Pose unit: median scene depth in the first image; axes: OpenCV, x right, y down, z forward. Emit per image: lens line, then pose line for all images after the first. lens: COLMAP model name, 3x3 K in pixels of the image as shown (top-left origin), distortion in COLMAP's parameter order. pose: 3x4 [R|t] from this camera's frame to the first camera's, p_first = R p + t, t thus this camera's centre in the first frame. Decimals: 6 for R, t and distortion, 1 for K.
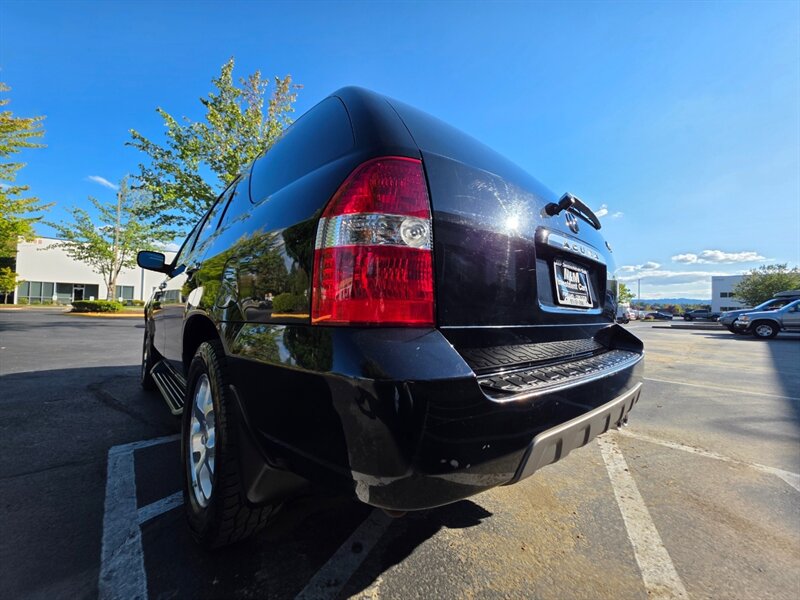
lens RADIAL K [[322.0, 0, 400.2], [0, 322.0, 300.8], [0, 0, 1]] dist [0.001344, -0.000339]
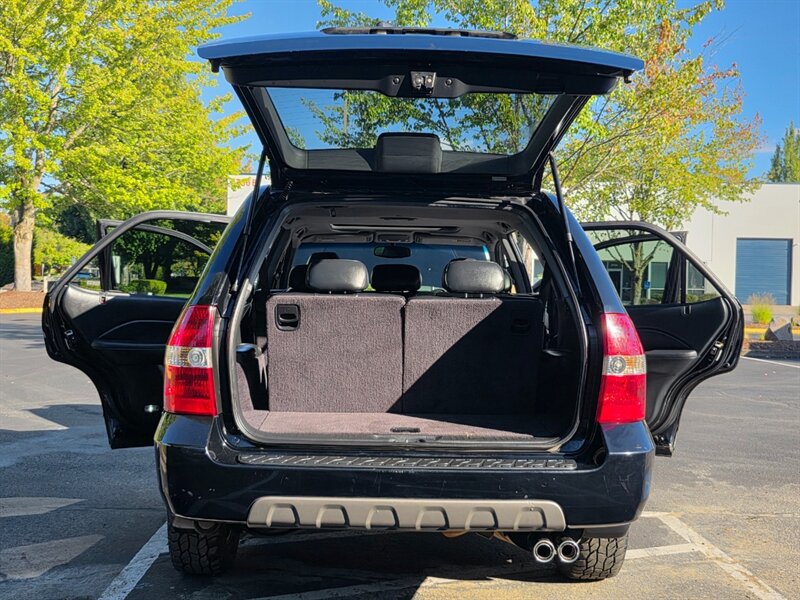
lens RADIAL K [[911.6, 0, 397.2], [0, 911.6, 298.4], [0, 0, 1]] dist [0.082903, -0.176141]
pose [[0.760039, 0.001284, -0.649877, 2.039697], [0.017505, 0.999595, 0.022447, -0.318568], [0.649642, -0.028437, 0.759708, -0.988569]]
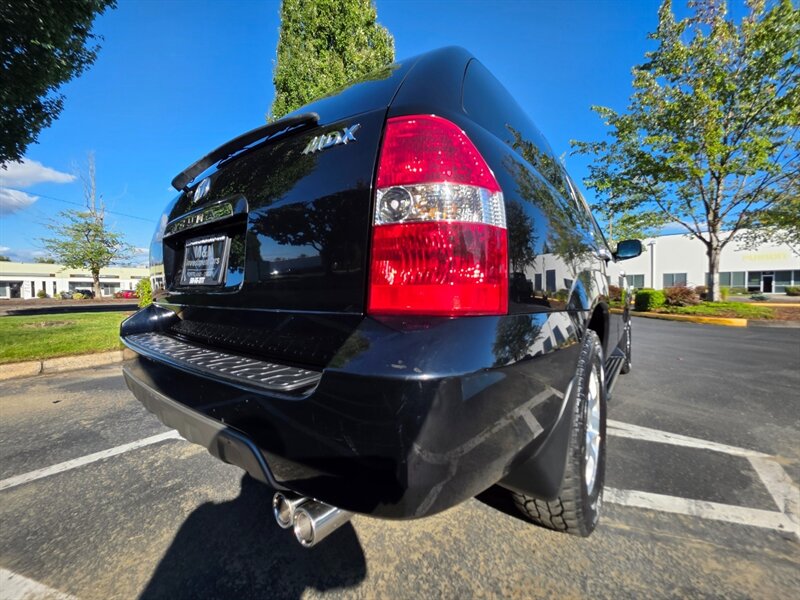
lens RADIAL K [[317.4, 0, 398.5], [0, 317.4, 299.8], [0, 0, 1]] dist [-0.000198, 0.000185]
pose [[0.162362, -0.002127, -0.986729, 1.315913], [0.037318, 0.999295, 0.003987, 0.064131], [0.986025, -0.037471, 0.162327, 1.227319]]
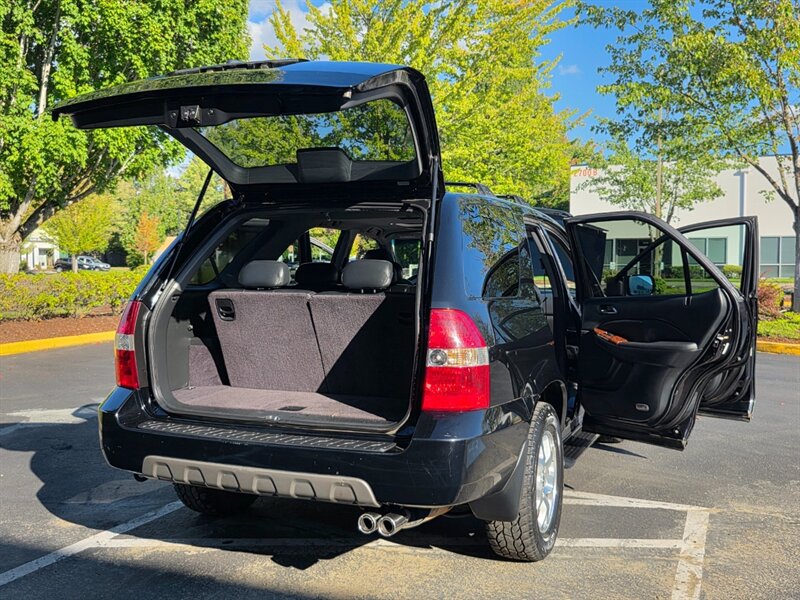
lens RADIAL K [[833.4, 0, 401.3], [0, 833.4, 303.0], [0, 0, 1]] dist [0.047675, -0.021156]
pose [[0.424526, 0.020758, -0.905178, 3.013633], [0.034704, 0.998629, 0.039178, -0.326877], [0.904750, -0.048045, 0.423224, 0.183973]]
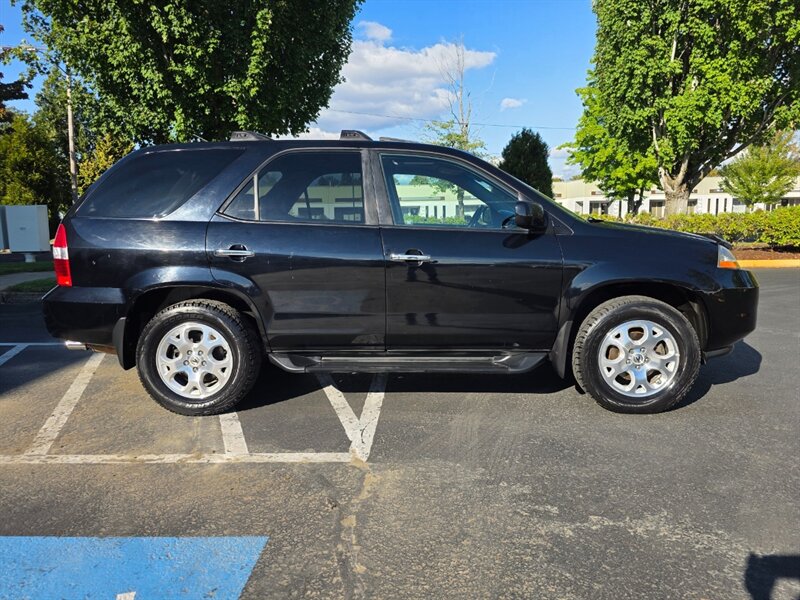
lens RADIAL K [[589.7, 0, 401.5], [0, 589.7, 296.9], [0, 0, 1]] dist [0.045493, -0.034994]
pose [[-0.704897, 0.077932, -0.705016, 1.760732], [0.014773, 0.995343, 0.095254, -0.094795], [0.709156, 0.056729, -0.702765, 4.548465]]
